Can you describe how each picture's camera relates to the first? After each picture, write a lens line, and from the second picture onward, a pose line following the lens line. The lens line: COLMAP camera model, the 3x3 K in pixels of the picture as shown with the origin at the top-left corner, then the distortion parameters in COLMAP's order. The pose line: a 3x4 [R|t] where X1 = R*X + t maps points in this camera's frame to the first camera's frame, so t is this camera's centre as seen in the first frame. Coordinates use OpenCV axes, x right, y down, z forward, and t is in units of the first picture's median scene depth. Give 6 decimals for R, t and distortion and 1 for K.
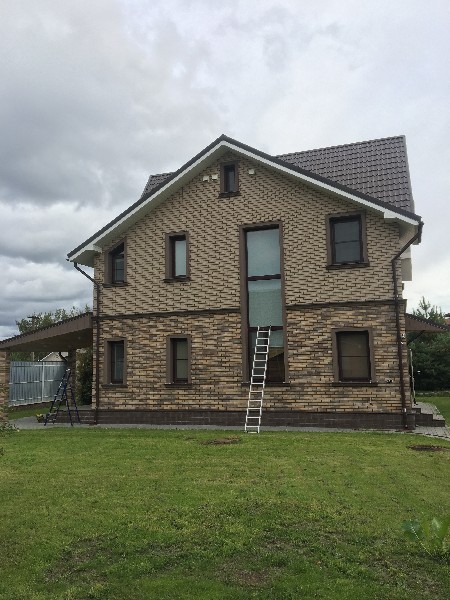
lens RADIAL K [[510.2, 0, 225.0], [0, 510.2, 300.0], [0, 0, 1]] dist [0.004653, 0.002027]
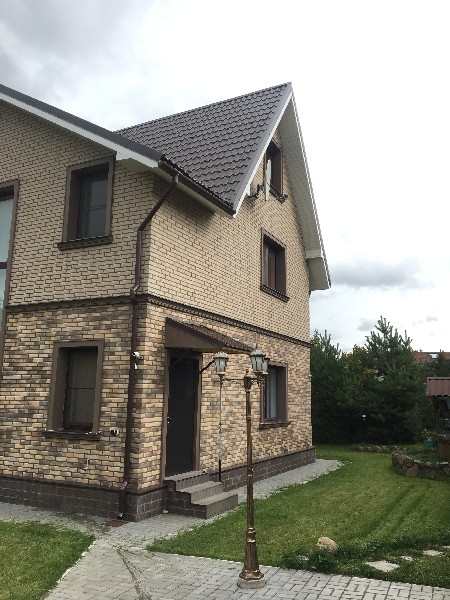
lens RADIAL K [[510.2, 0, 225.0], [0, 510.2, 300.0], [0, 0, 1]] dist [0.004653, 0.002027]
pose [[0.989410, 0.005426, -0.145047, 0.501248], [-0.014853, 0.997840, -0.063989, 0.040827], [0.144386, 0.065465, 0.987353, 0.407952]]
